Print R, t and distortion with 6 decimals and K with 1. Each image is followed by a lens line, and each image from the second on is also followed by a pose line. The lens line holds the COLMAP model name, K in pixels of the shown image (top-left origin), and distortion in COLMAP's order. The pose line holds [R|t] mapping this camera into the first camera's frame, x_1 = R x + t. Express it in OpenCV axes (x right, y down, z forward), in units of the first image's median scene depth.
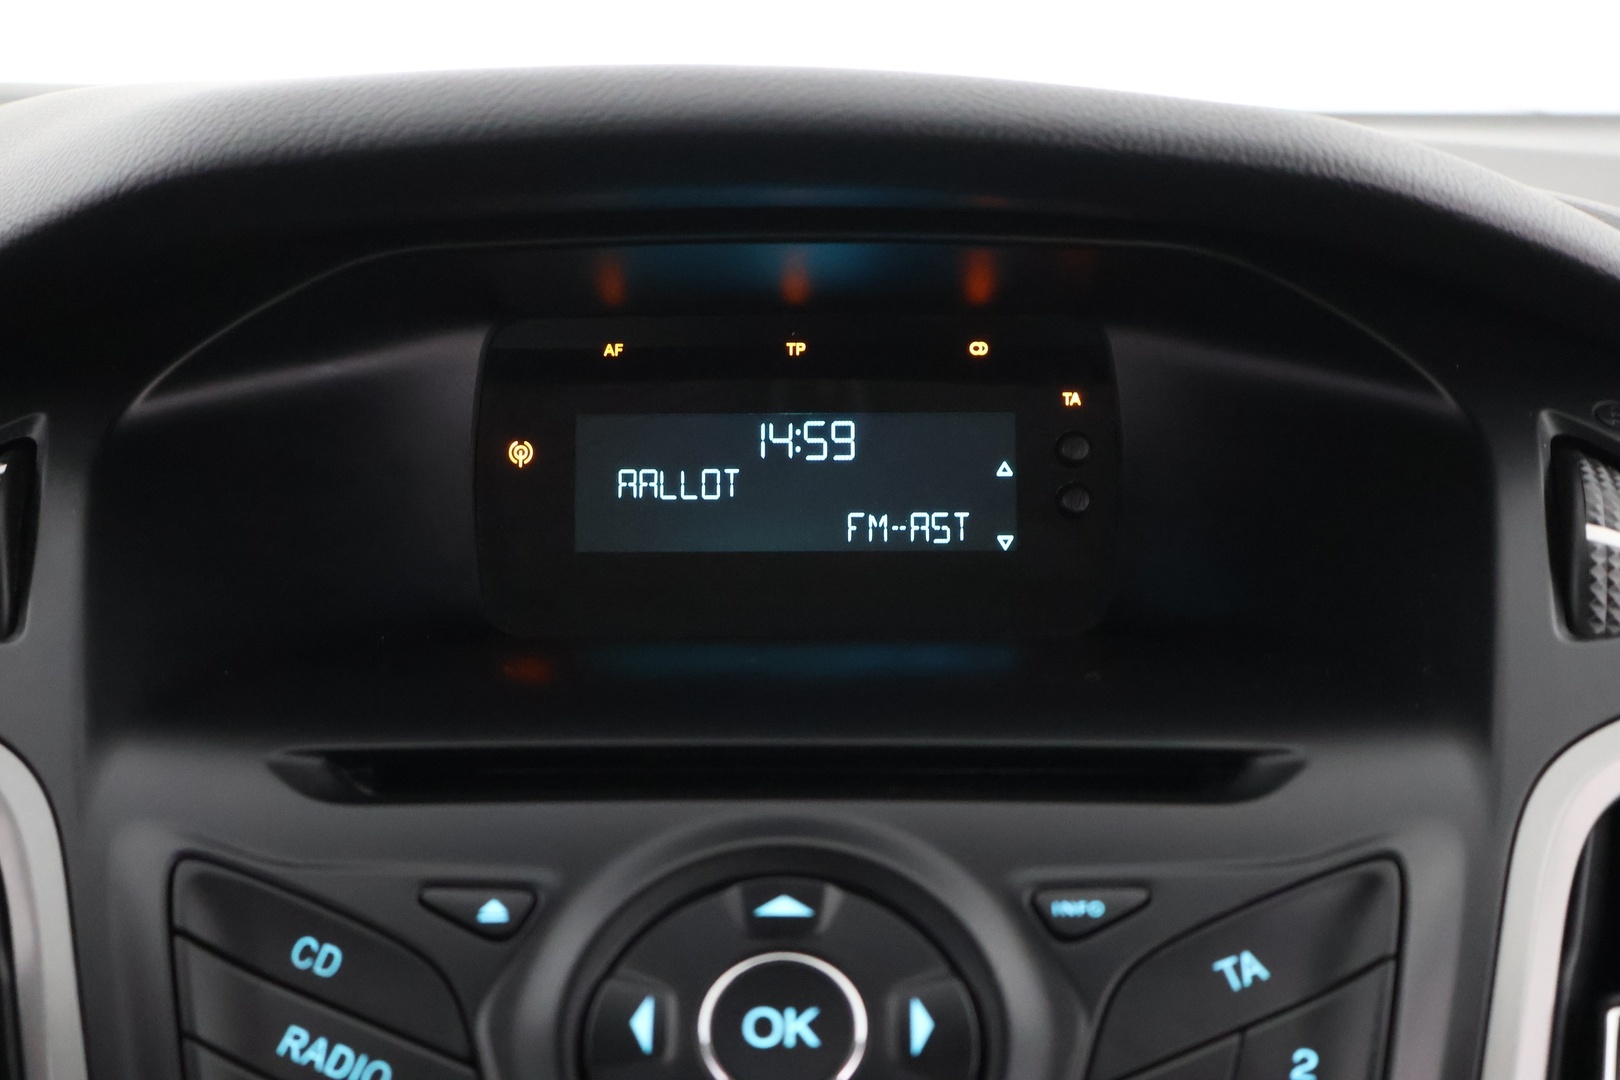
lens RADIAL K [[2339.8, 0, 818.6], [0, 2339.8, 556.1], [0, 0, 1]] dist [0.003803, 0.000000]
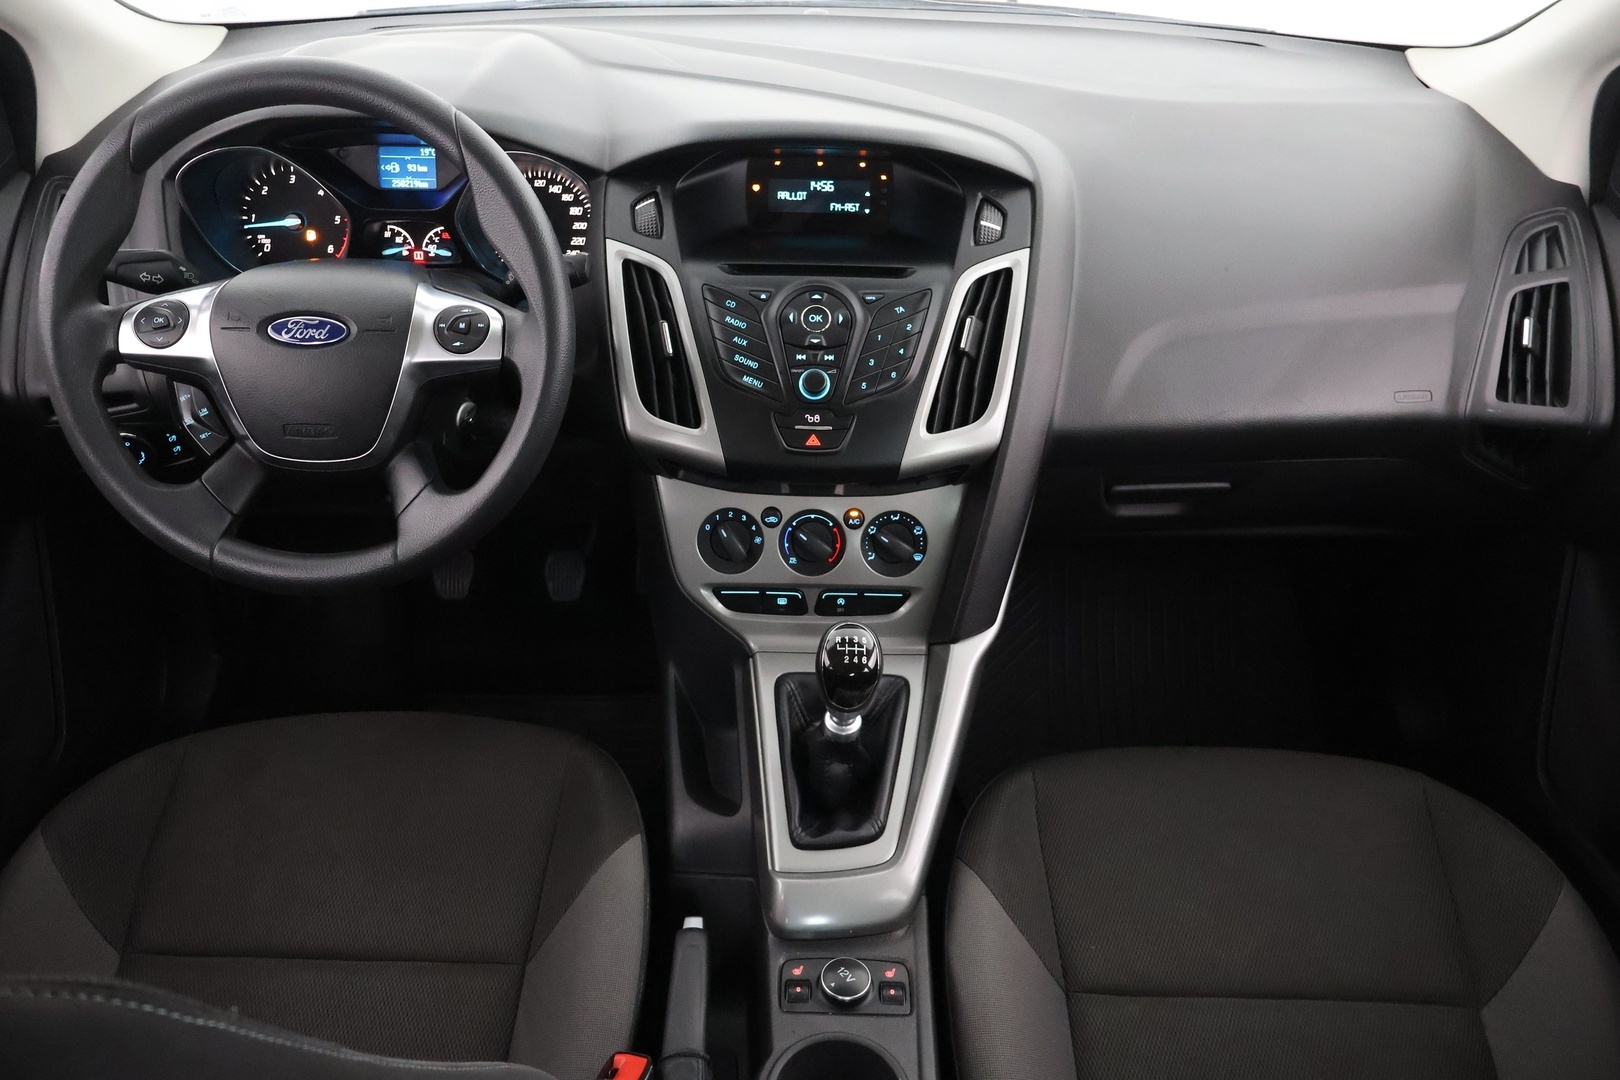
lens RADIAL K [[1344.5, 0, 814.9], [0, 1344.5, 530.0], [0, 0, 1]] dist [-0.023821, 0.027084]
pose [[0.999781, 0.020866, 0.001511, -0.011663], [-0.020194, 0.943706, 0.330168, -0.356826], [0.005463, -0.330126, 0.943921, -2.059888]]
